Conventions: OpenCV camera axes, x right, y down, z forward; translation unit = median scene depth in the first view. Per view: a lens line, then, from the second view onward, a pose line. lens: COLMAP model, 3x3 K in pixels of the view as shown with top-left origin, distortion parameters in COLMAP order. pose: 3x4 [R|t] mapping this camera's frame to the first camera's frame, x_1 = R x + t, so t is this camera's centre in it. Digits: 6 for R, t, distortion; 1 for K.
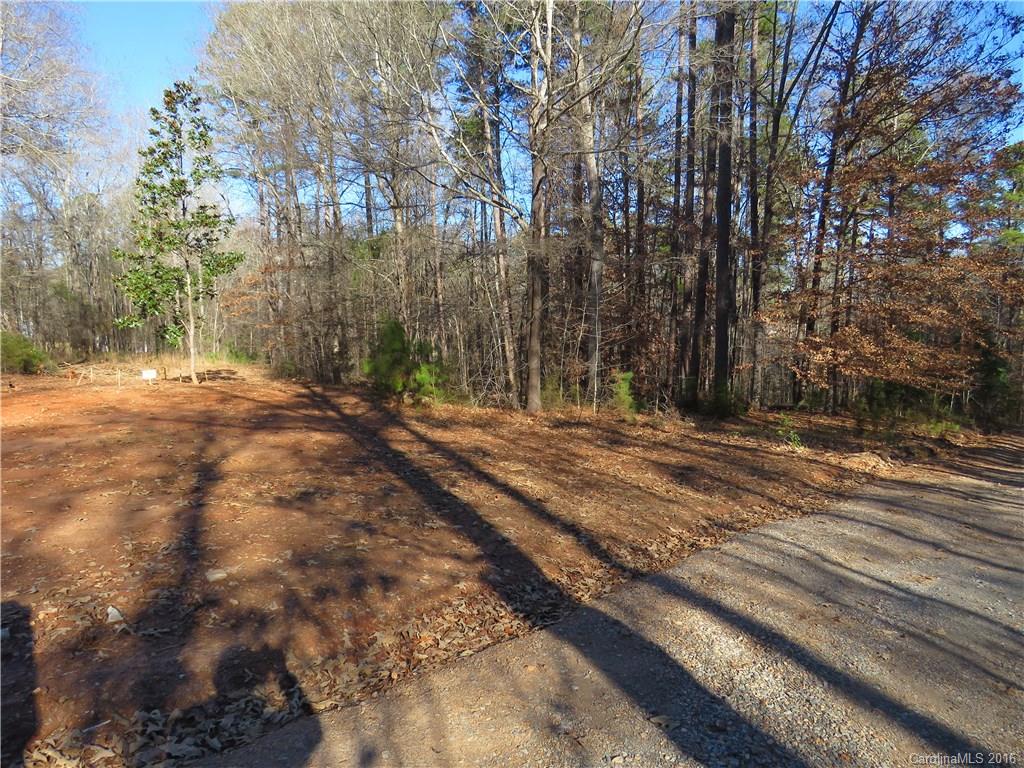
lens RADIAL K [[634.8, 0, 511.7], [0, 634.8, 395.8], [0, 0, 1]] dist [-0.025356, 0.006136]
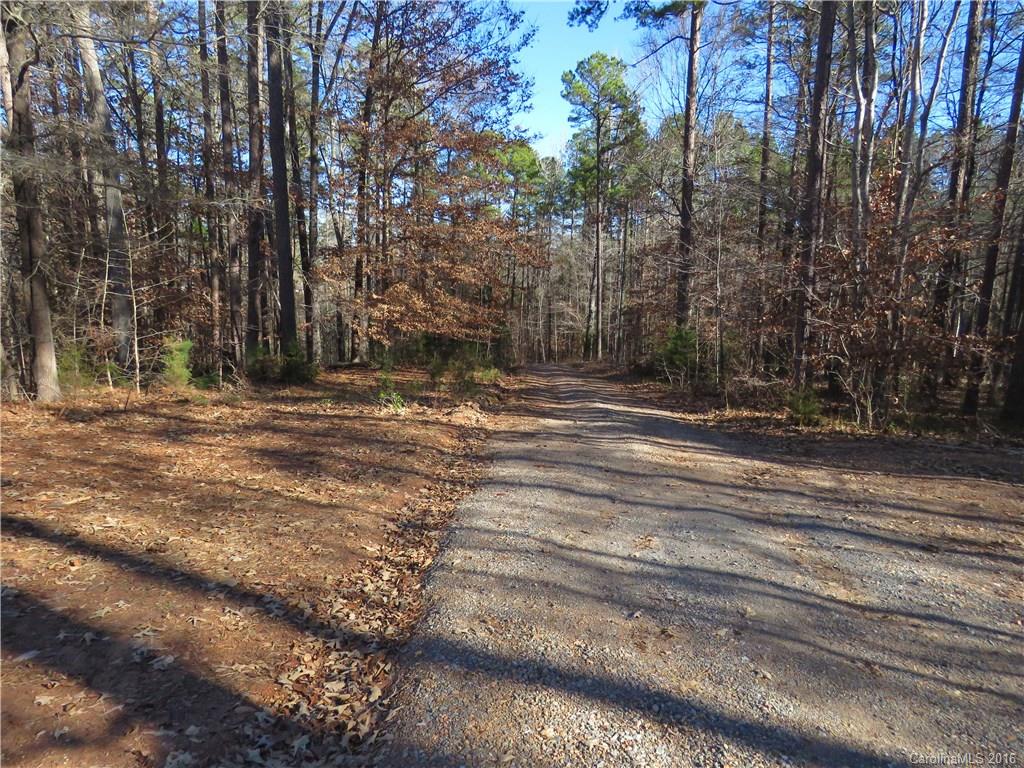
lens RADIAL K [[634.8, 0, 511.7], [0, 634.8, 395.8], [0, 0, 1]] dist [-0.025356, 0.006136]
pose [[0.750577, -0.108062, 0.651888, -0.062441], [0.065588, 0.993849, 0.089231, -0.018750], [-0.657520, -0.024219, 0.753047, 0.221828]]
